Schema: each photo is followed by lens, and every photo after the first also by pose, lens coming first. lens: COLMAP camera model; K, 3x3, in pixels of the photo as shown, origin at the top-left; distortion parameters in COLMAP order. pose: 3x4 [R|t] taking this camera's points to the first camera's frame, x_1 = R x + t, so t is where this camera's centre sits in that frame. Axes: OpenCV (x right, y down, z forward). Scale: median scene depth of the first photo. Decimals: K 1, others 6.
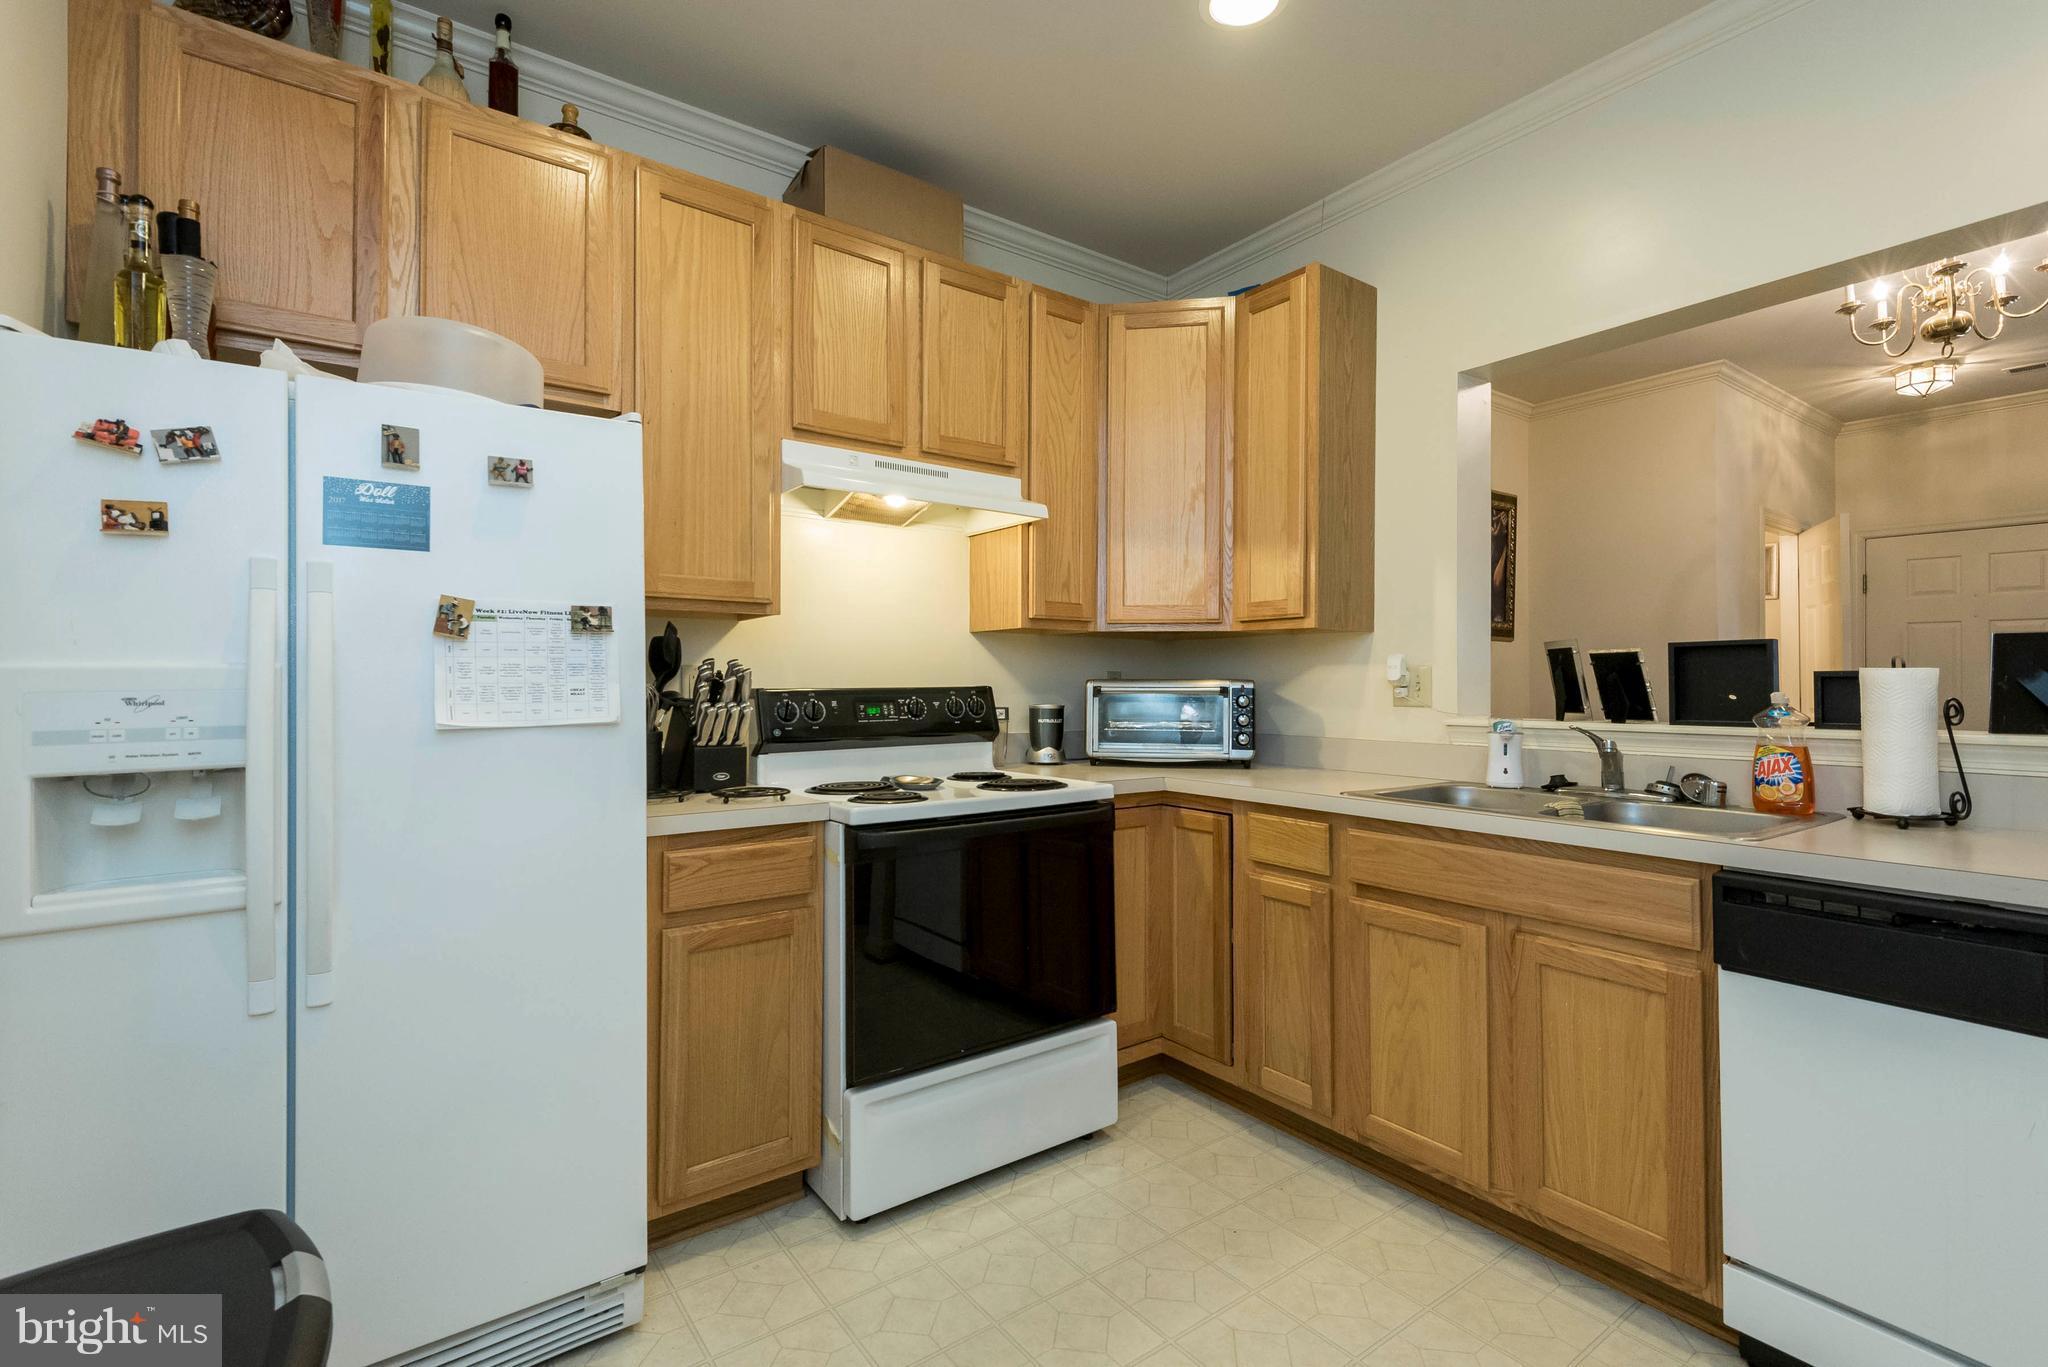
lens RADIAL K [[928.8, 0, 1026.4], [0, 928.8, 672.1], [0, 0, 1]] dist [0.025135, -0.010205]
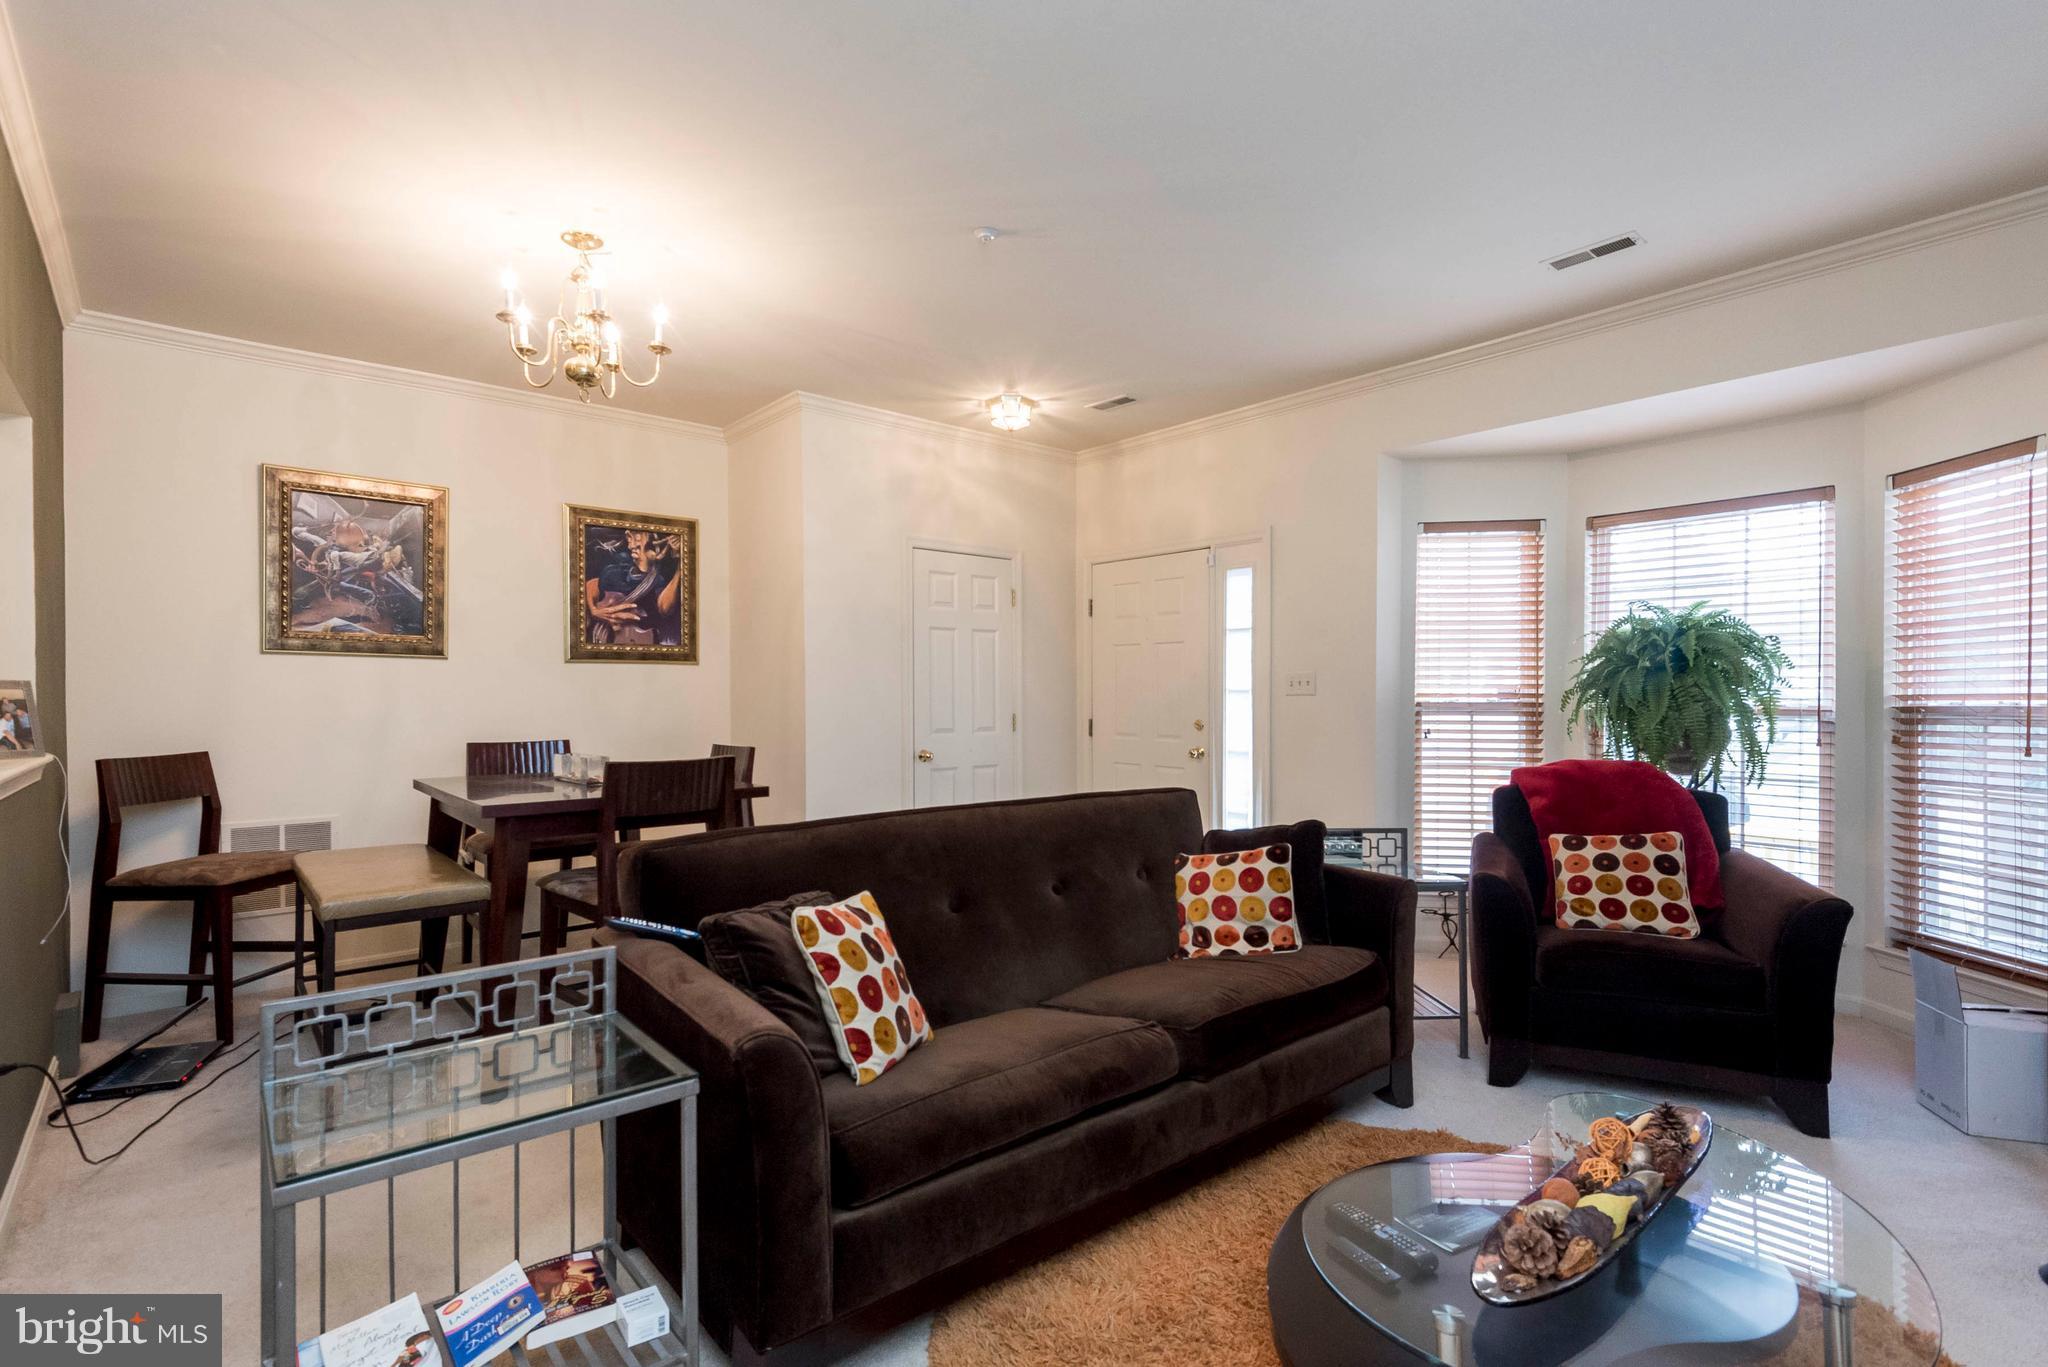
lens RADIAL K [[928.8, 0, 1004.2], [0, 928.8, 705.1], [0, 0, 1]] dist [0.025135, -0.010205]
pose [[0.995620, -0.009798, 0.092981, 1.860853], [0.008340, 0.999836, 0.016056, -0.010194], [-0.093123, -0.015210, 0.995538, -0.060195]]
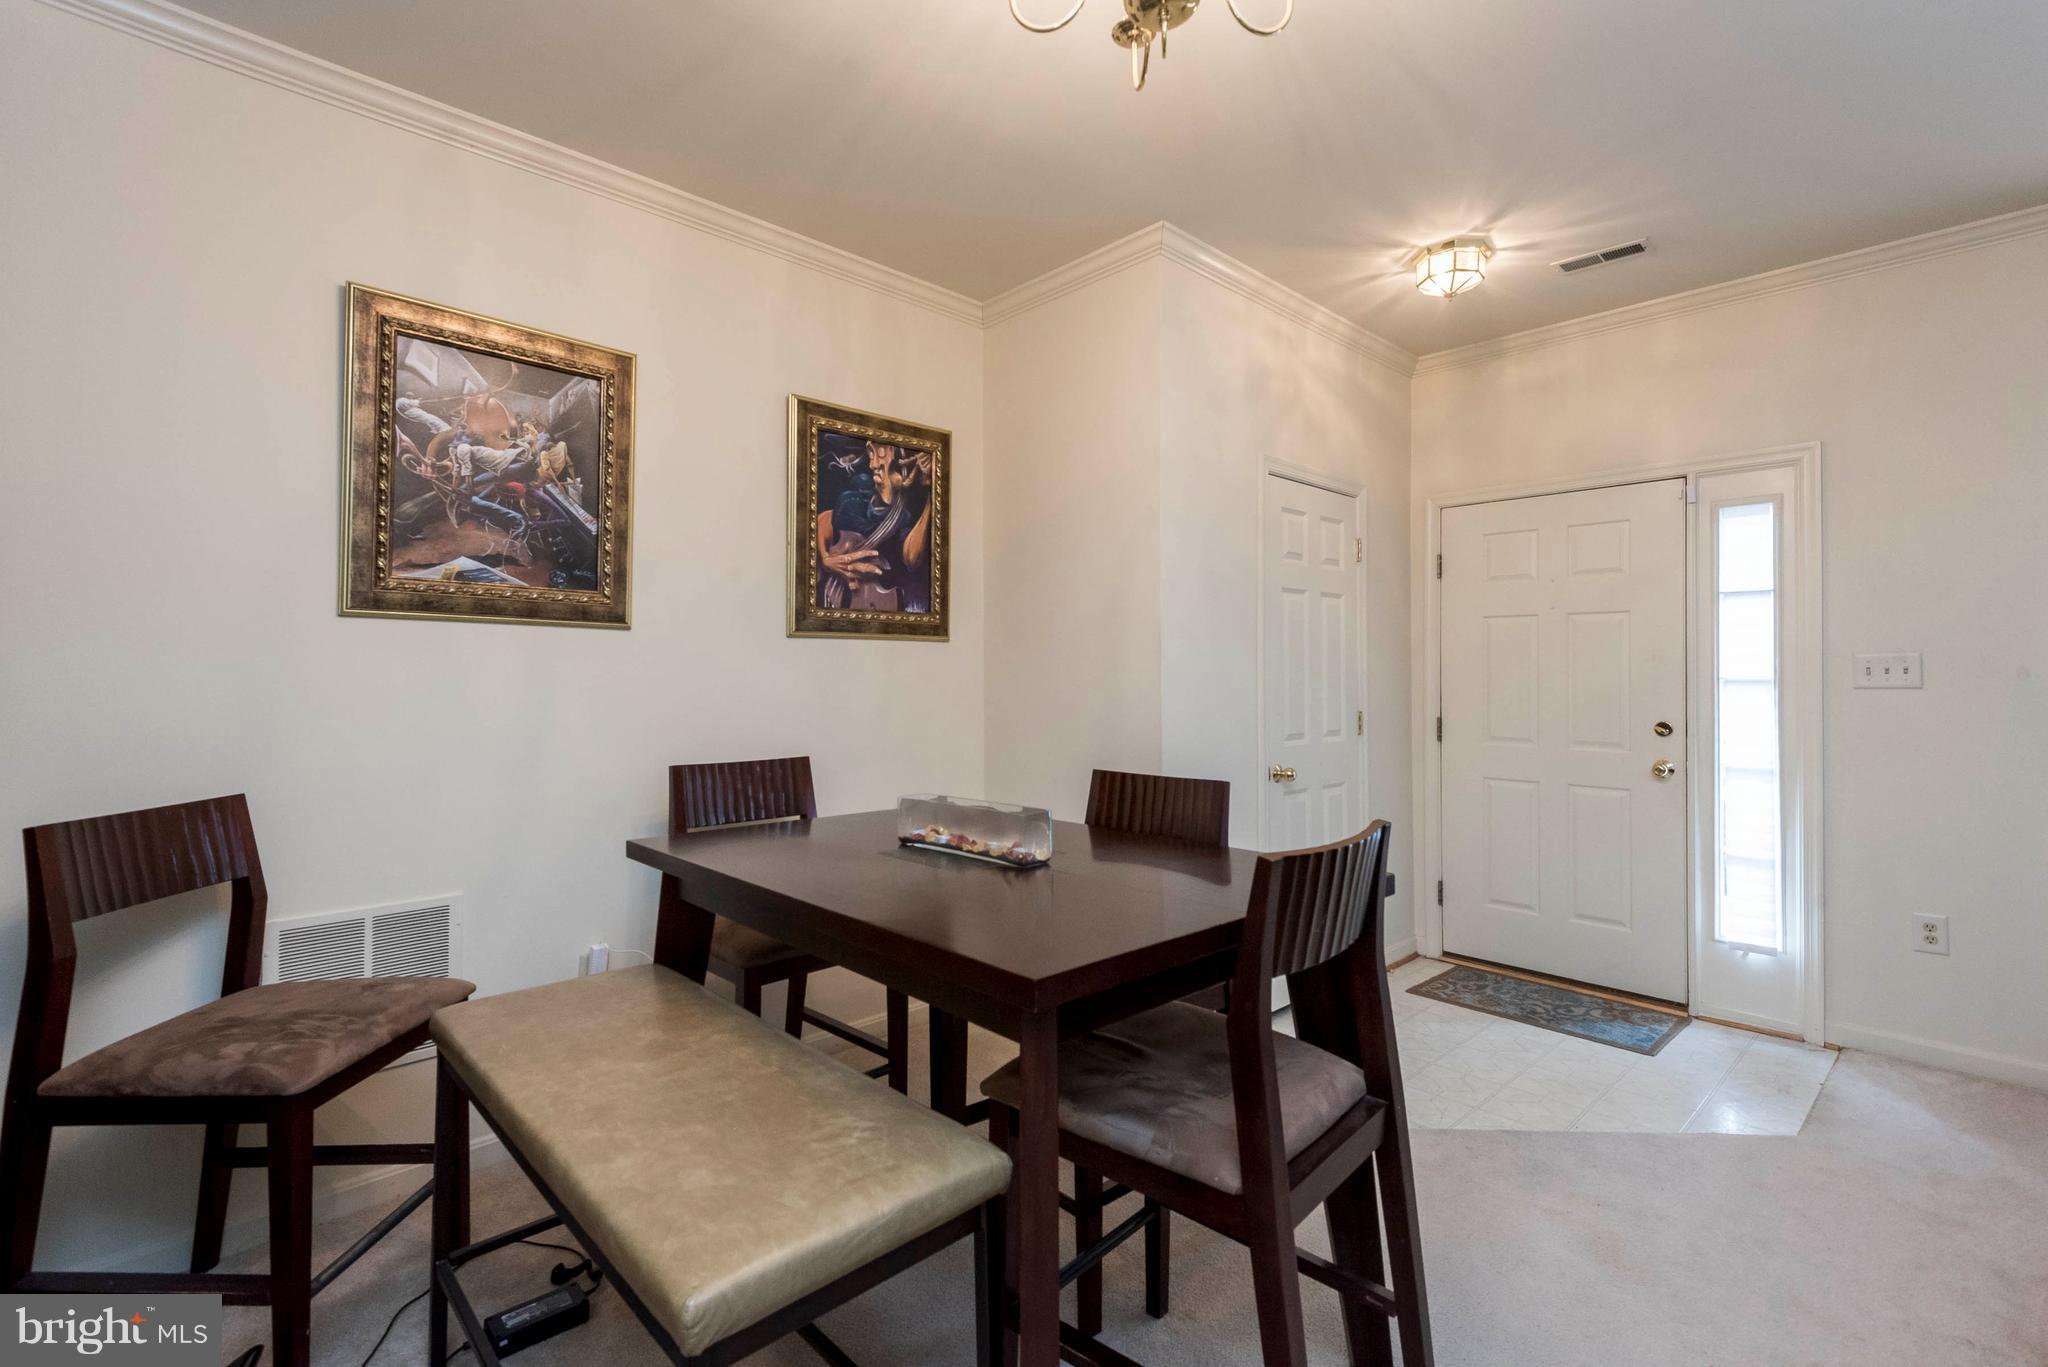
lens RADIAL K [[928.8, 0, 1037.6], [0, 928.8, 669.2], [0, 0, 1]] dist [0.025135, -0.010205]
pose [[0.990952, -0.005673, 0.134096, 1.216269], [0.006400, 0.999967, -0.004991, -0.023944], [-0.134063, 0.005804, 0.990956, 0.766432]]
